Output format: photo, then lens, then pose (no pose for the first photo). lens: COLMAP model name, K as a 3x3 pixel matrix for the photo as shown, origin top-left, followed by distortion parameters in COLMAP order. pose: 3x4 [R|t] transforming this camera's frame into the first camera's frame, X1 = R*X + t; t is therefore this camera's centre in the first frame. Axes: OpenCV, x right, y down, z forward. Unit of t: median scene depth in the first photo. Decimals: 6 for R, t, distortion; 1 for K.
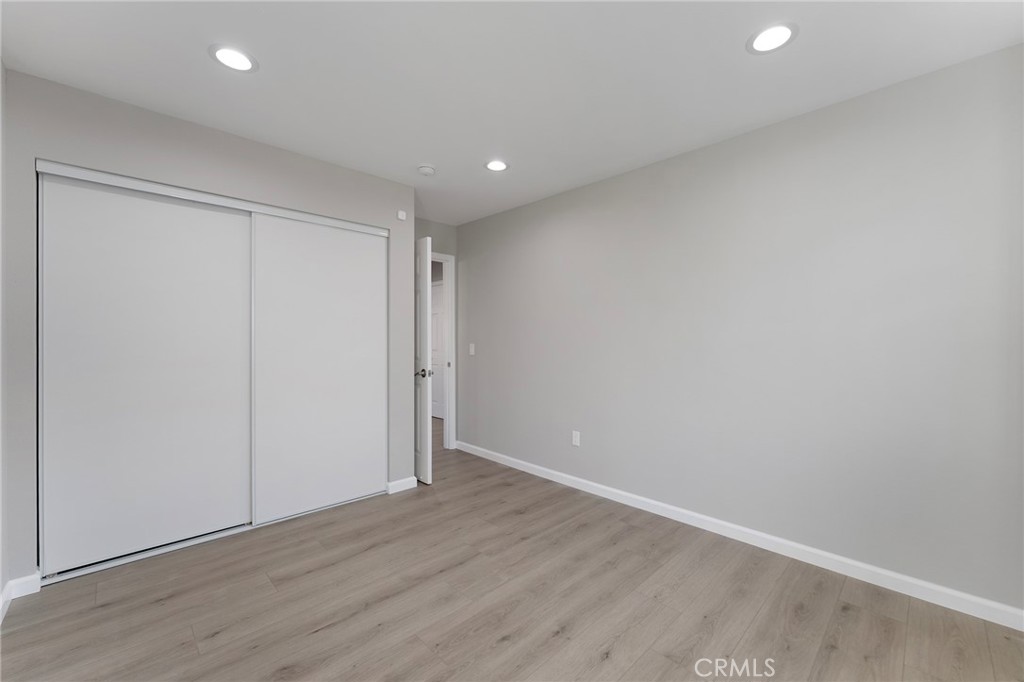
lens RADIAL K [[409.4, 0, 512.0], [0, 409.4, 341.0], [0, 0, 1]] dist [-0.000612, 0.000094]
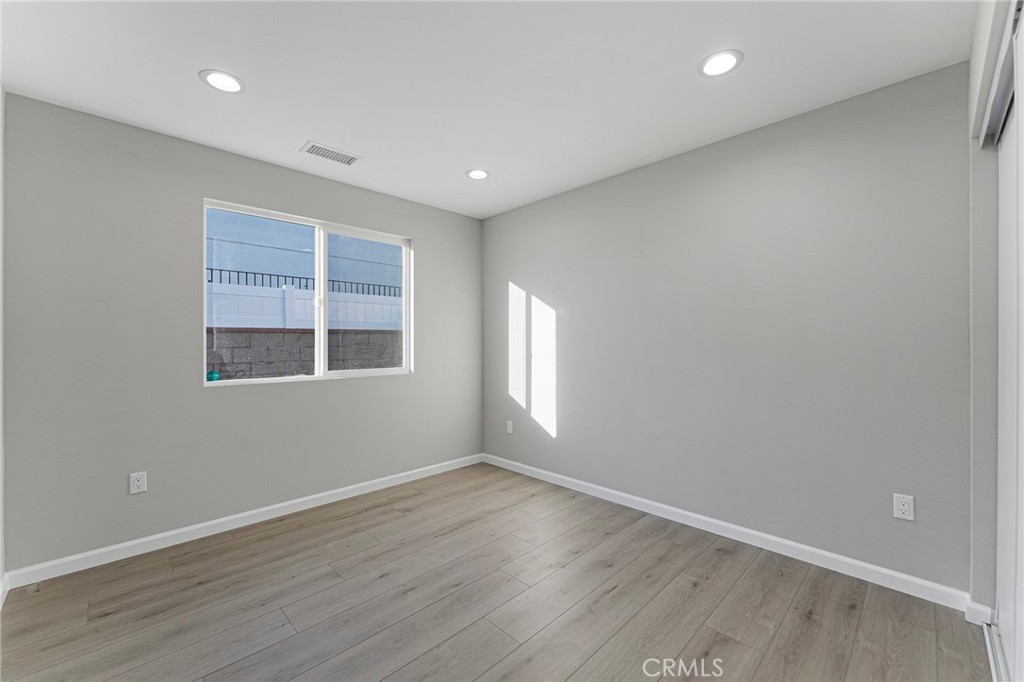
lens RADIAL K [[409.4, 0, 512.0], [0, 409.4, 341.0], [0, 0, 1]] dist [-0.000612, 0.000094]
pose [[-0.999990, 0.001682, -0.004192, -0.164126], [0.001692, 0.999996, -0.002467, -0.003227], [0.004188, -0.002474, -0.999988, 2.026696]]
